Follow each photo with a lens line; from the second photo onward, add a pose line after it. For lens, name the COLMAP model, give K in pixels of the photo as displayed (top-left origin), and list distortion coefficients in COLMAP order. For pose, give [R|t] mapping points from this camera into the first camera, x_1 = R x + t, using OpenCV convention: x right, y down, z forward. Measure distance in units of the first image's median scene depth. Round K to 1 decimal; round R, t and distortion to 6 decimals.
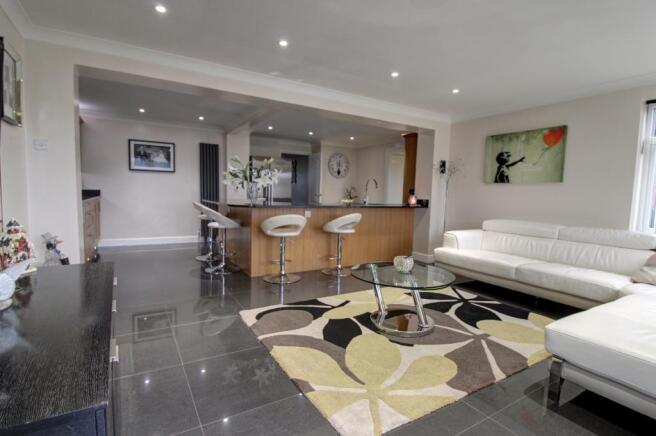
lens RADIAL K [[327.3, 0, 328.0], [0, 327.3, 218.0], [0, 0, 1]] dist [0.000629, -0.000251]
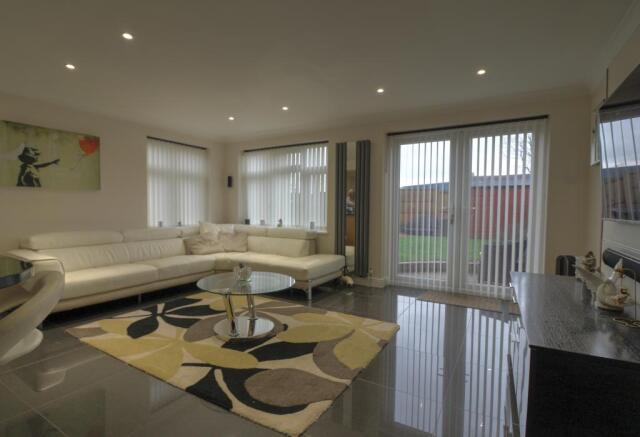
lens RADIAL K [[315.2, 0, 320.0], [0, 315.2, 218.5], [0, 0, 1]] dist [-0.002388, -0.000425]
pose [[-0.470668, -0.066242, 0.879820, -0.533258], [0.048934, 0.993683, 0.100992, -0.086909], [-0.880953, 0.090586, -0.464453, 0.866762]]
